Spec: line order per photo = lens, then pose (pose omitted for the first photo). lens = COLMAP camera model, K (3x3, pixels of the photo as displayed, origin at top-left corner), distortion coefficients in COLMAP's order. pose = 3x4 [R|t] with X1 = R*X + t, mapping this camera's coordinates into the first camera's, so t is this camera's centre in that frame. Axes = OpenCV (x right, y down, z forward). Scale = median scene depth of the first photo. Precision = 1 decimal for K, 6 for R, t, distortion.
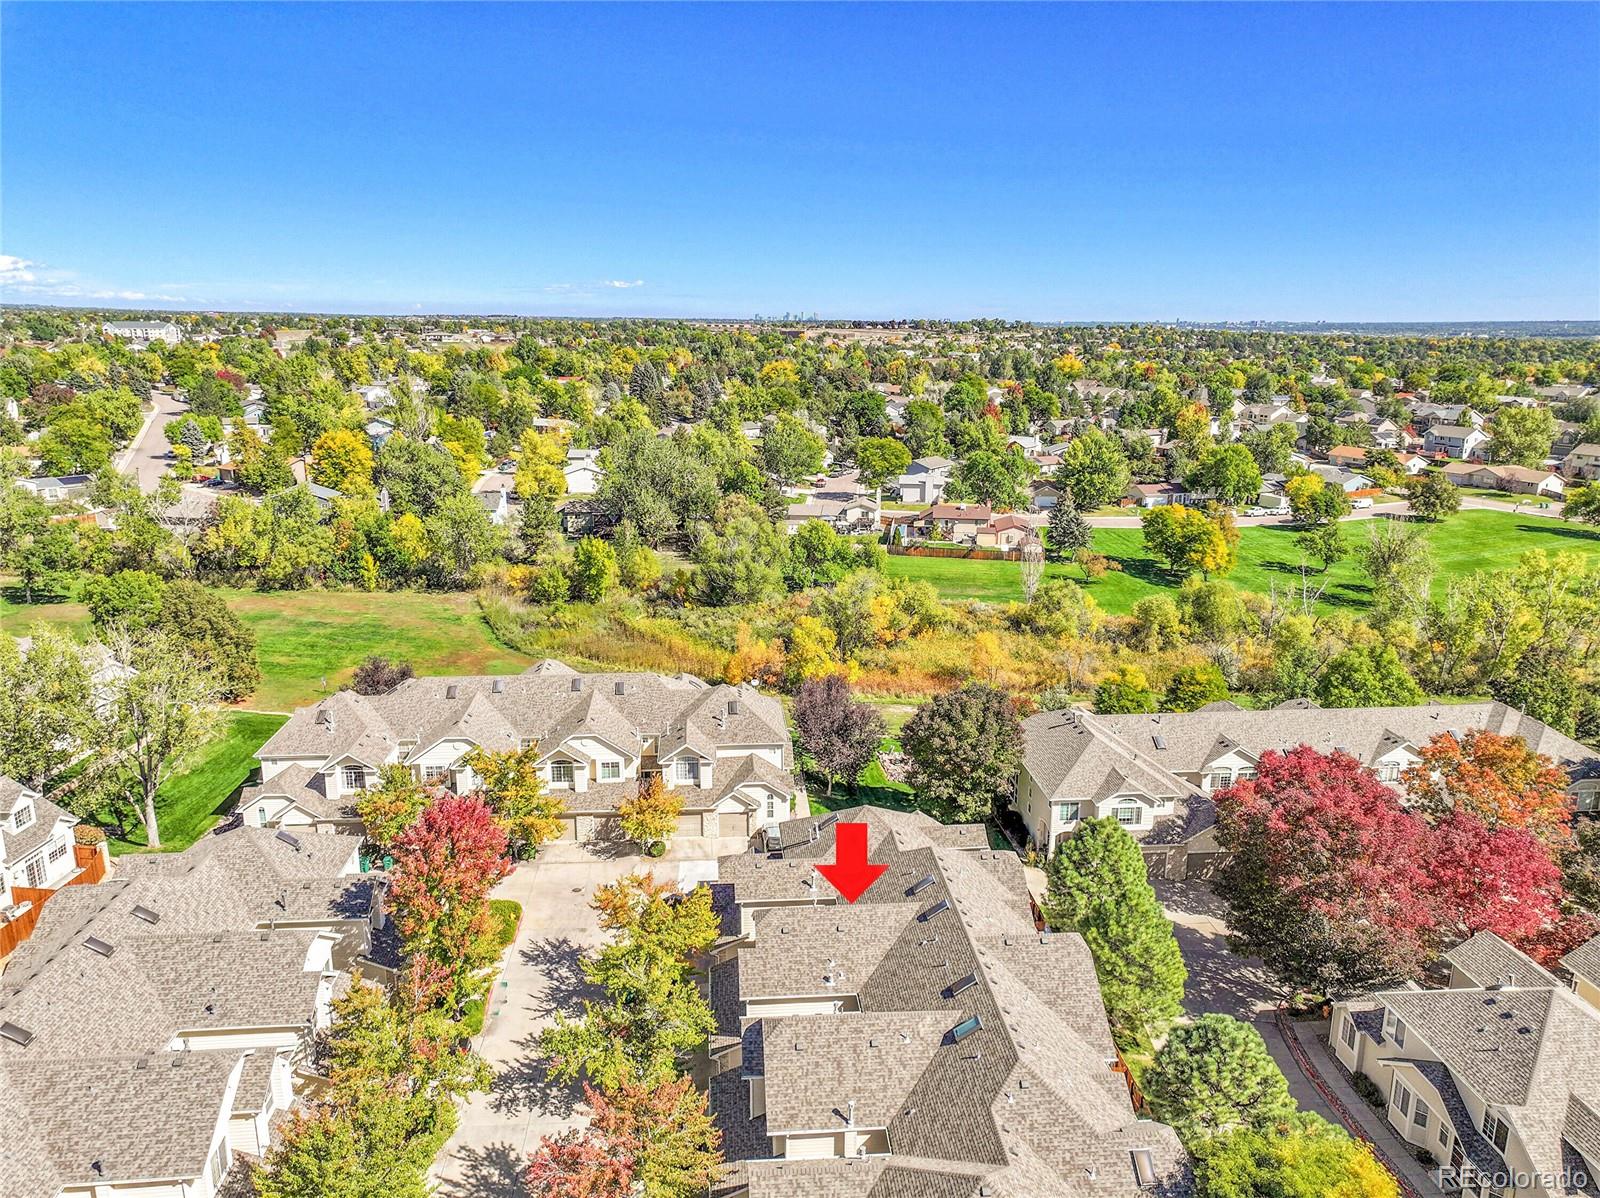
lens RADIAL K [[1120.9, 0, 807.2], [0, 1120.9, 573.8], [0, 0, 1]] dist [-0.001558, 0.009252]
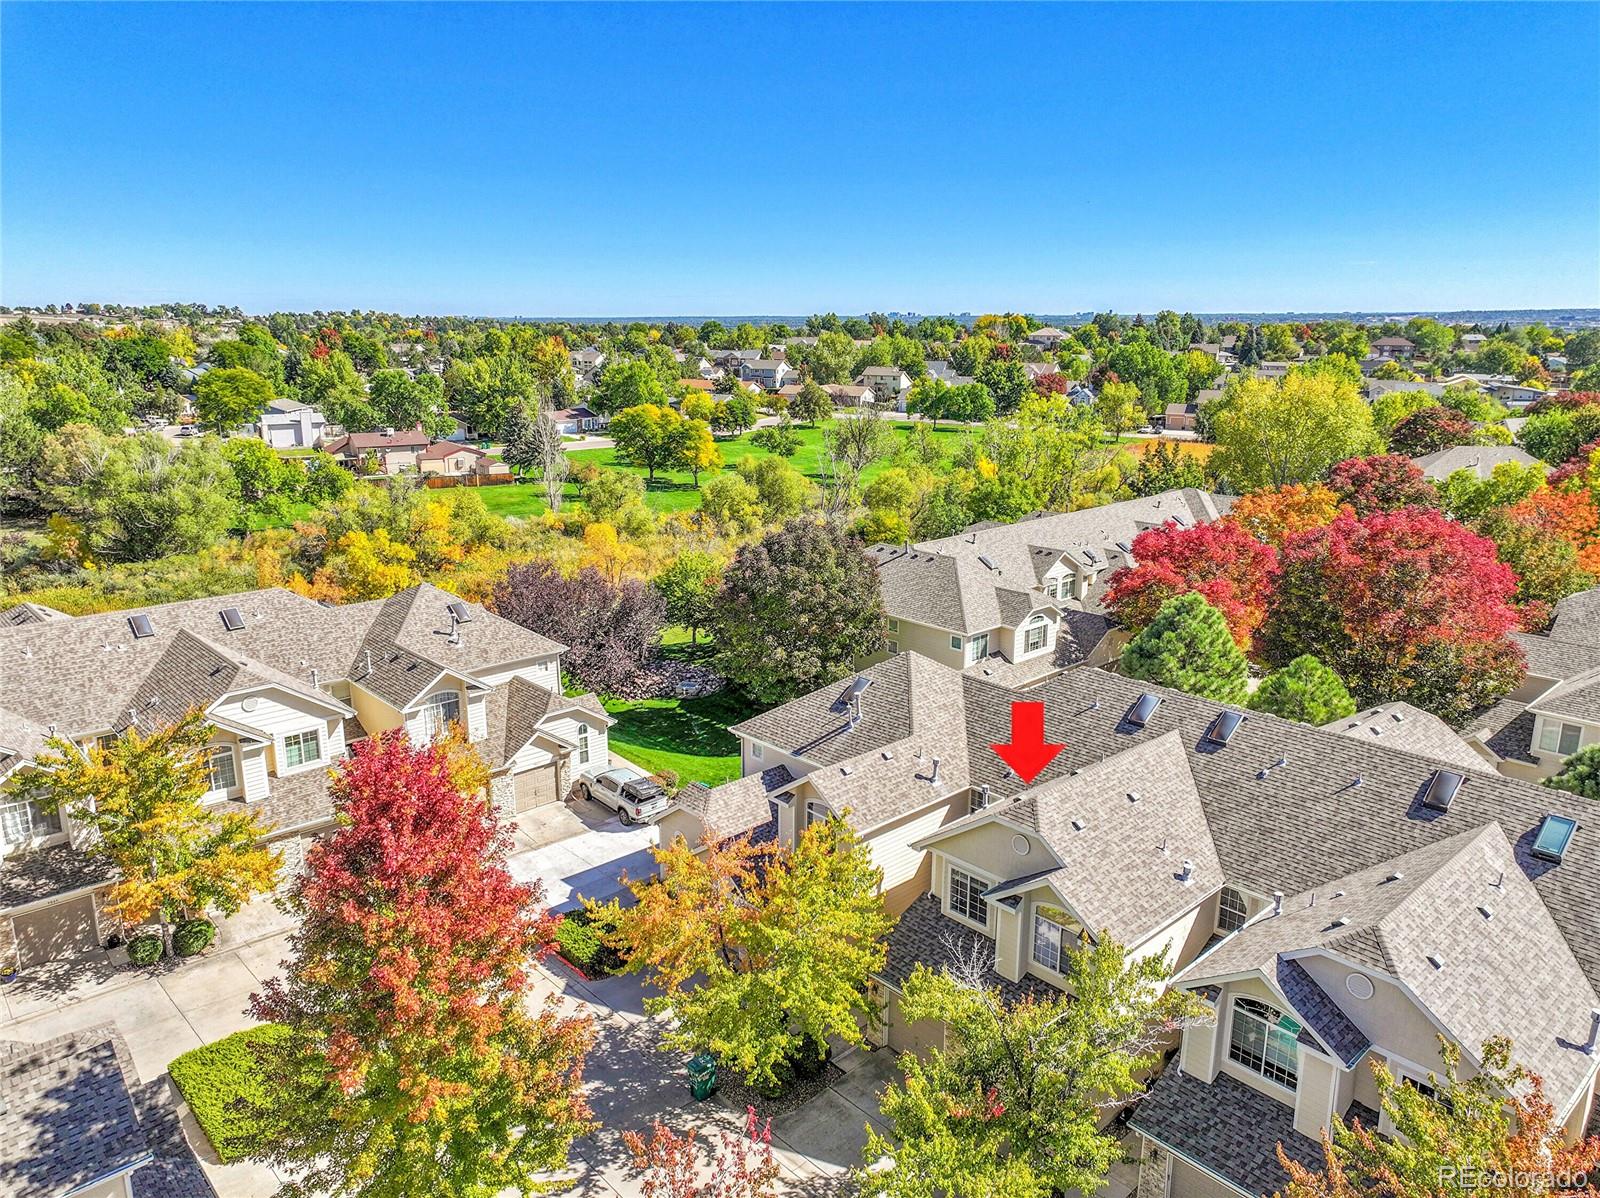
lens RADIAL K [[1120.9, 0, 807.2], [0, 1120.9, 573.8], [0, 0, 1]] dist [-0.001558, 0.009252]
pose [[0.784883, -0.140848, 0.603424, -0.181074], [0.138985, 0.989028, 0.050073, 0.060652], [-0.603856, 0.044566, 0.795847, 0.259210]]
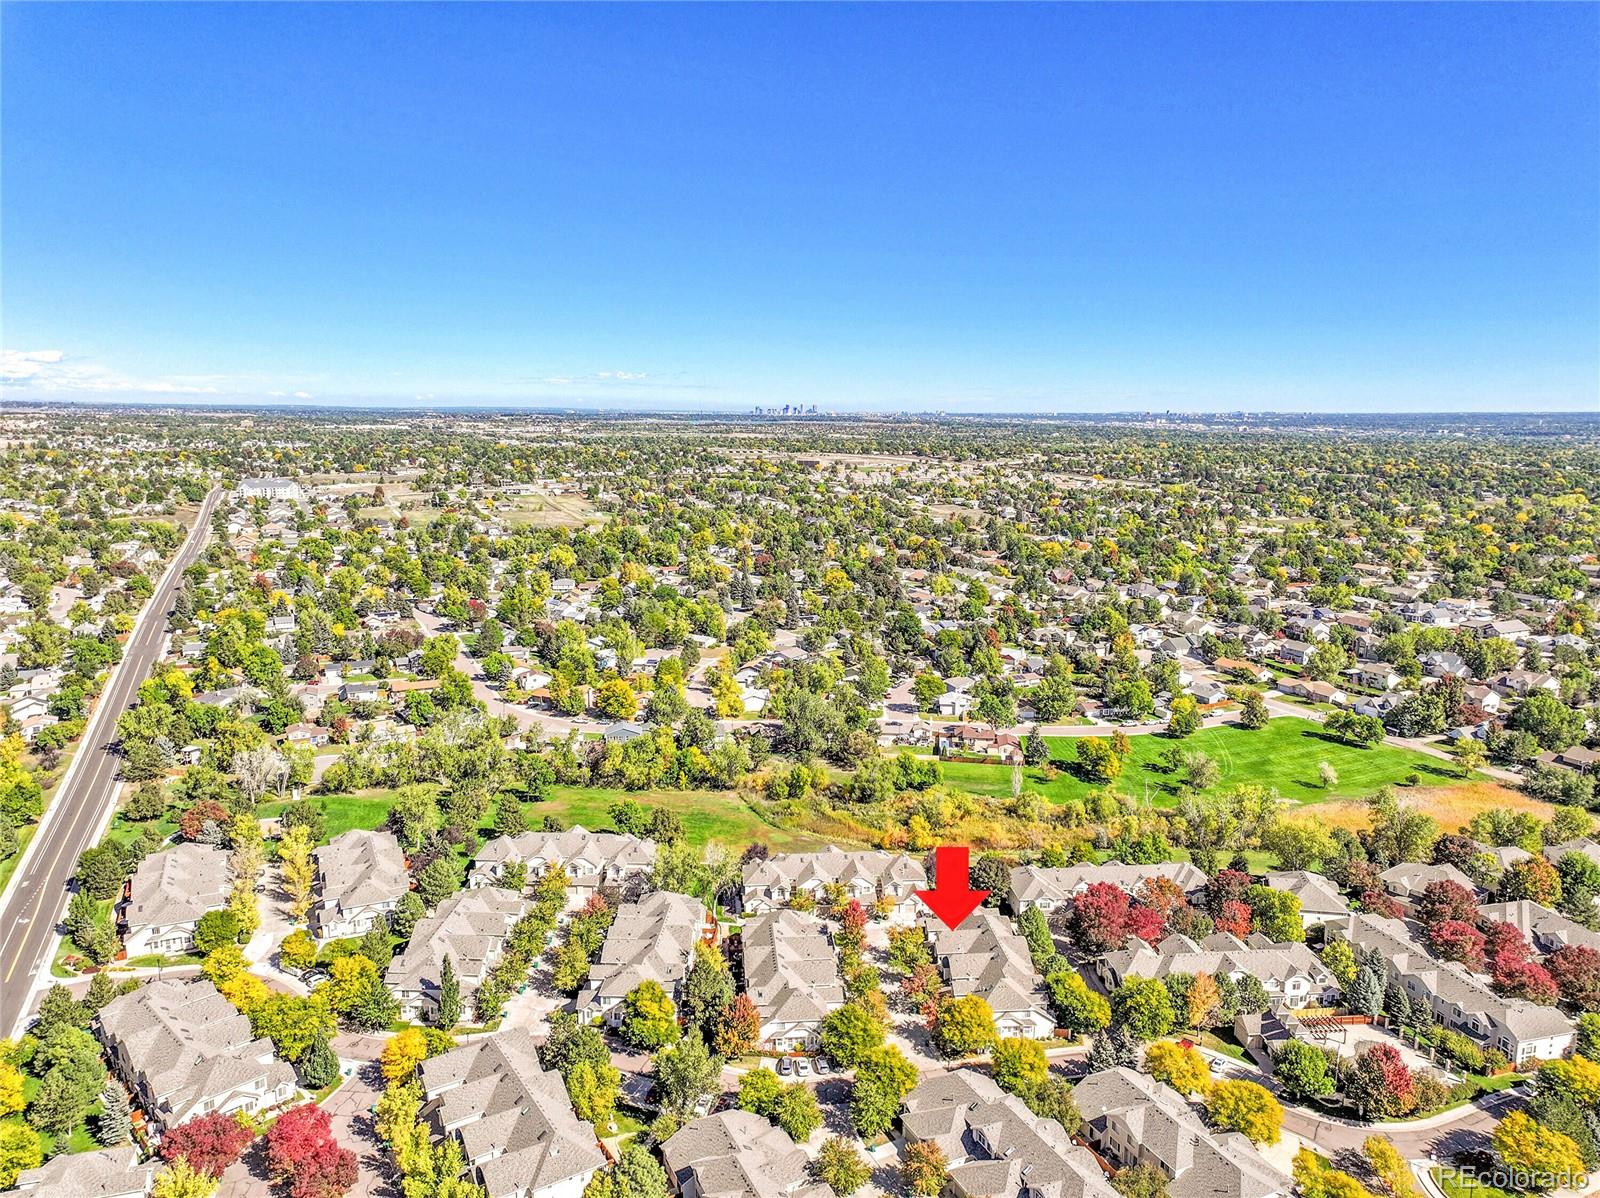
lens RADIAL K [[1120.9, 0, 807.2], [0, 1120.9, 573.8], [0, 0, 1]] dist [-0.001558, 0.009252]
pose [[0.999996, -0.001972, 0.002121, -0.201992], [0.002126, 0.997167, -0.075194, -0.251886], [-0.001967, 0.075198, 0.997167, -1.165329]]
